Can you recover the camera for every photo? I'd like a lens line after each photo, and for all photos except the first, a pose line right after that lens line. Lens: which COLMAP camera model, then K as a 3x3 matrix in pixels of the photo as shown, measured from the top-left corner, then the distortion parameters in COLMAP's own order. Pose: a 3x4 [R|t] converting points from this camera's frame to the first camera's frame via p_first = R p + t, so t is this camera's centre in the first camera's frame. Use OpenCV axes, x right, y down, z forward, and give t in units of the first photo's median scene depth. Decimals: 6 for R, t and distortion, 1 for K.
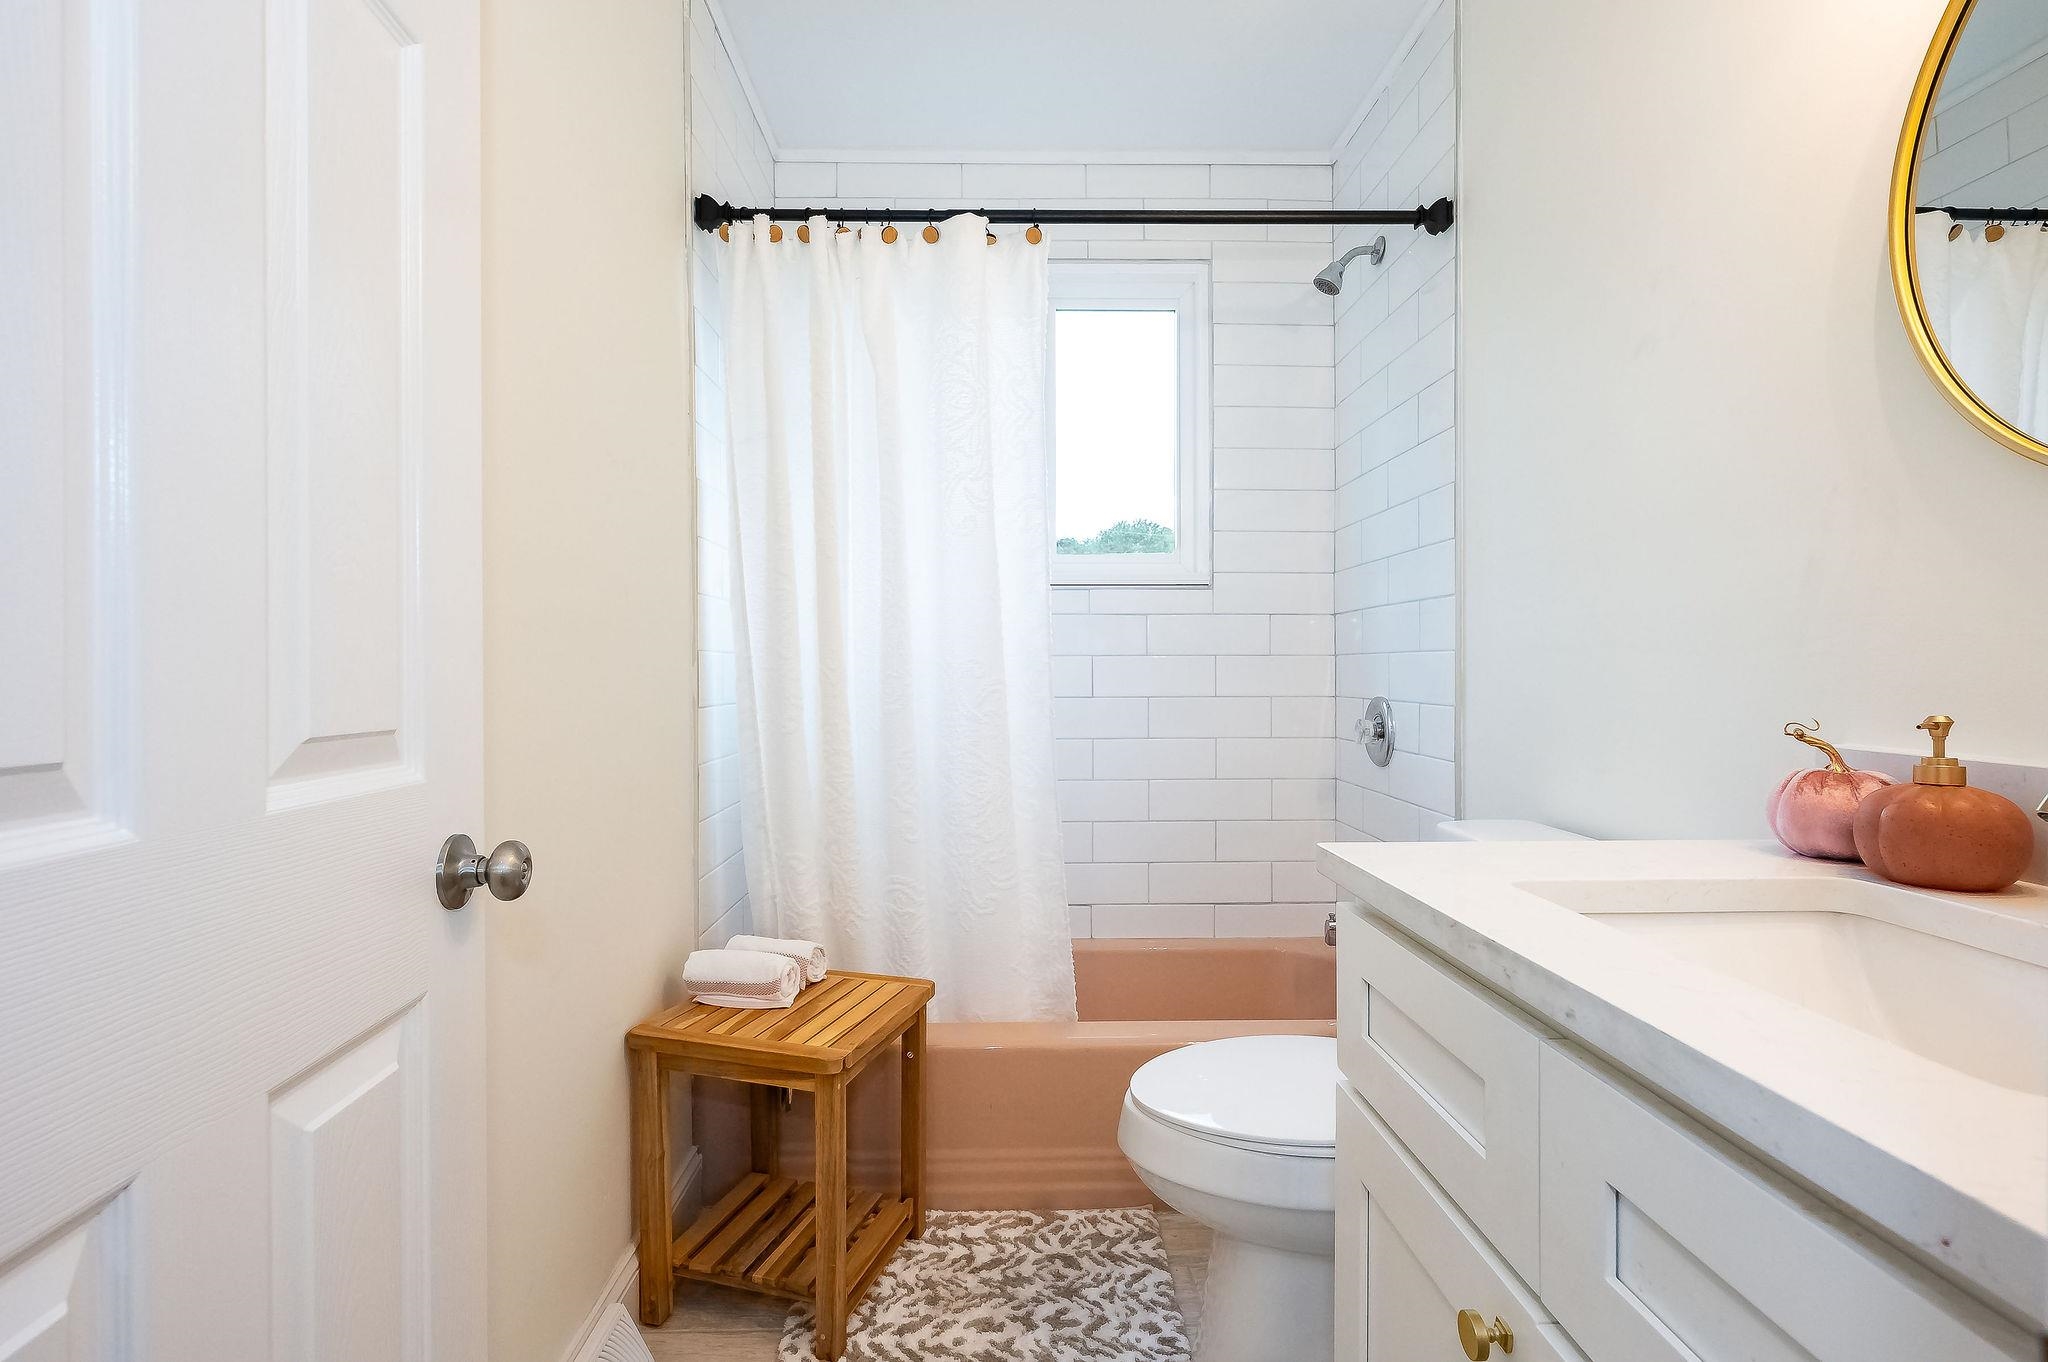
lens RADIAL K [[997.8, 0, 1034.6], [0, 997.8, 677.9], [0, 0, 1]] dist [0.001229, -0.000354]
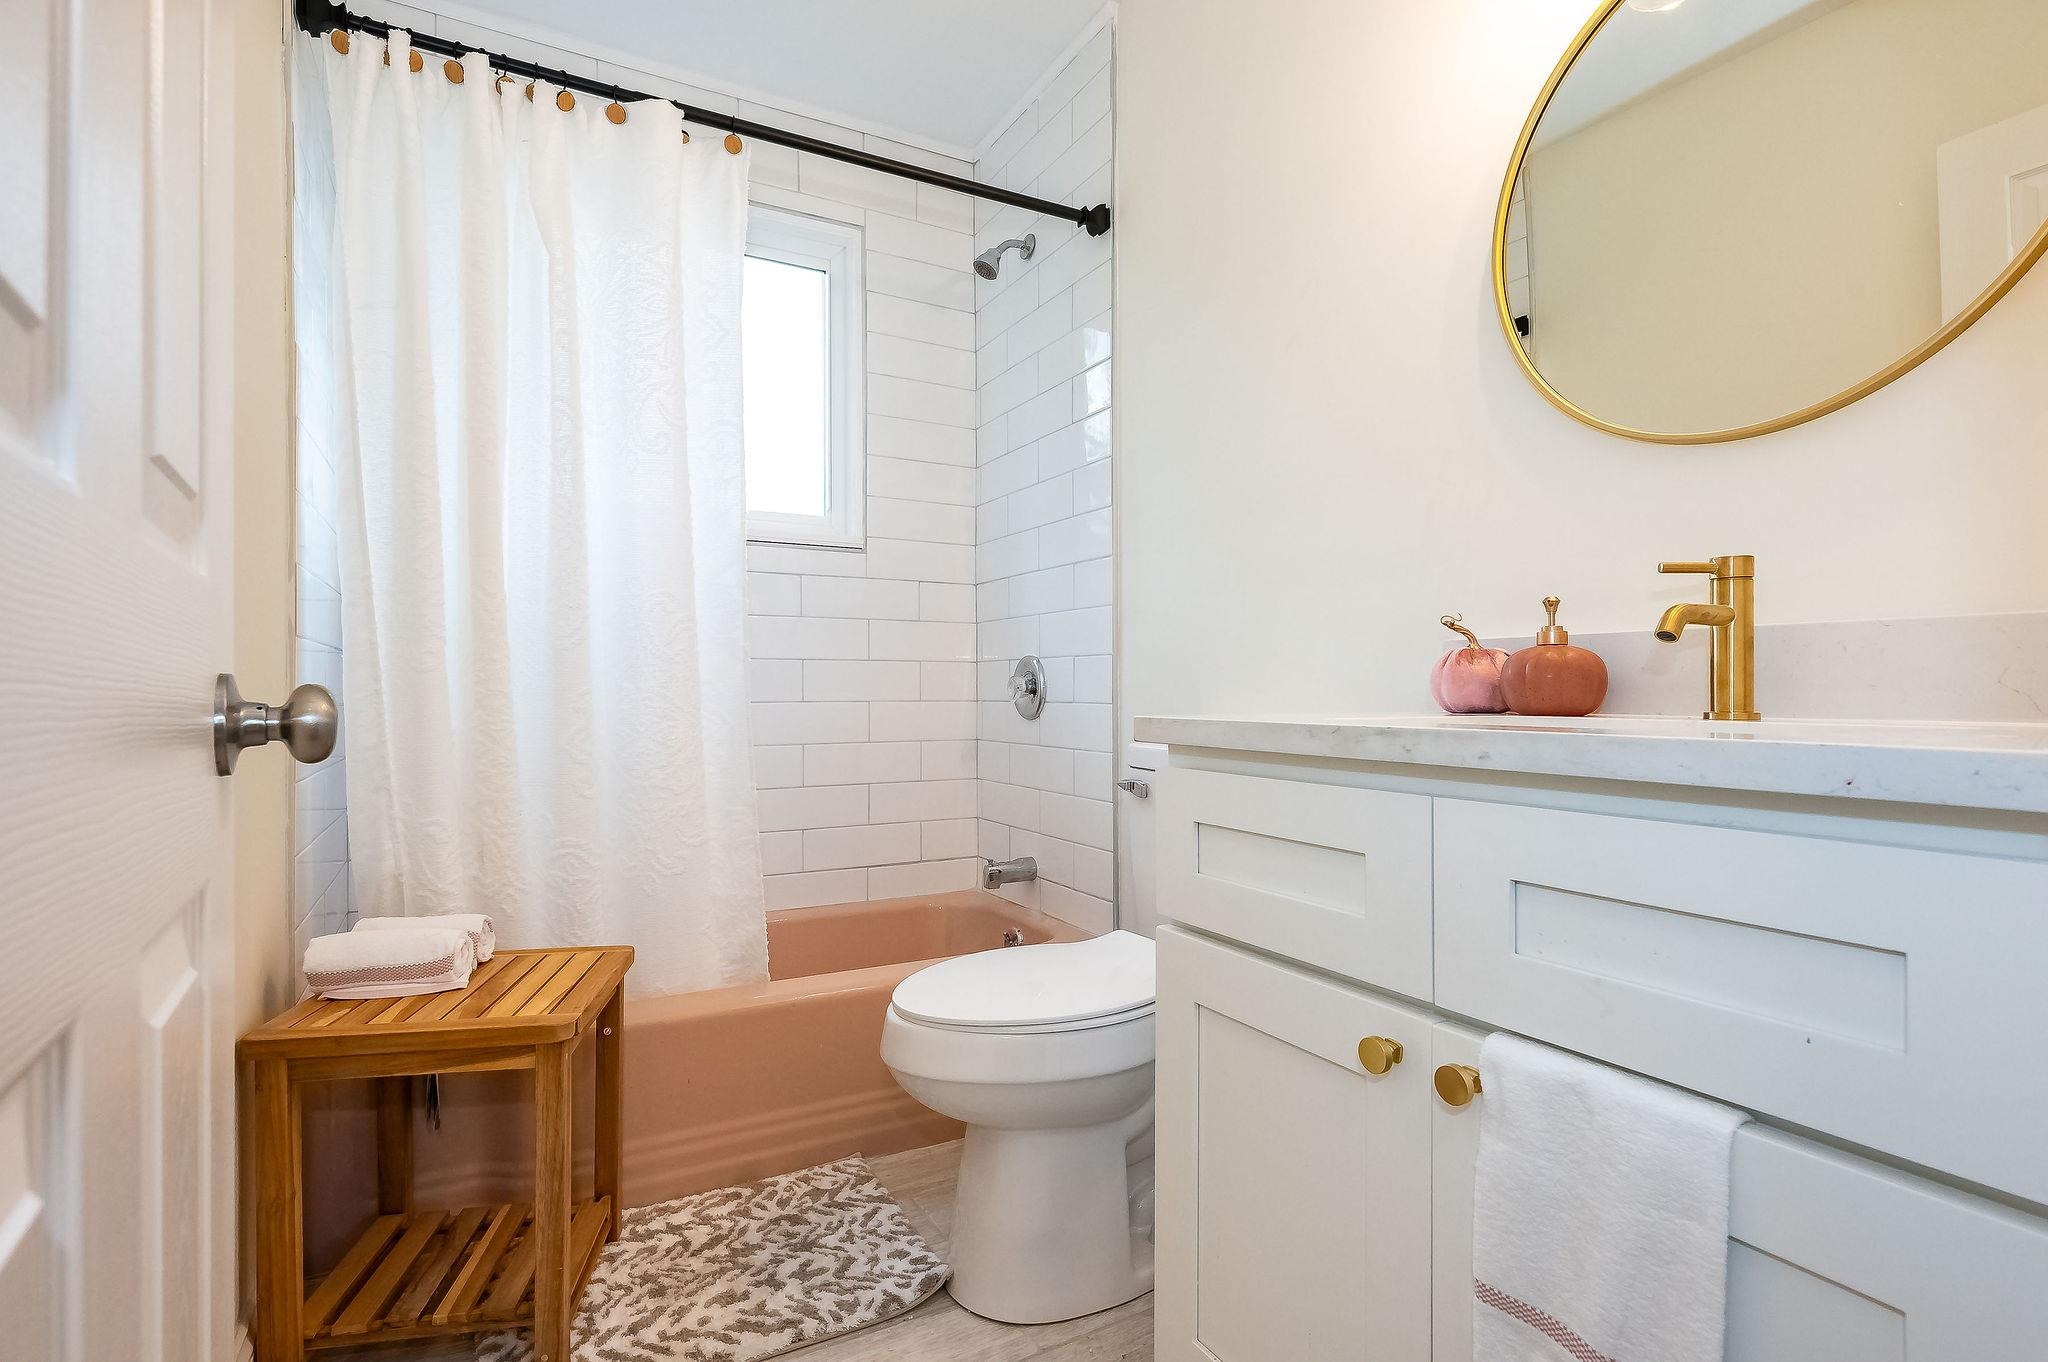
lens RADIAL K [[997.8, 0, 1041.4], [0, 997.8, 687.1], [0, 0, 1]] dist [0.001229, -0.000354]
pose [[0.886329, 0.000634, 0.463056, -0.183060], [0.005905, 0.999902, -0.012673, 0.083841], [-0.463019, 0.013967, 0.886238, 0.038770]]
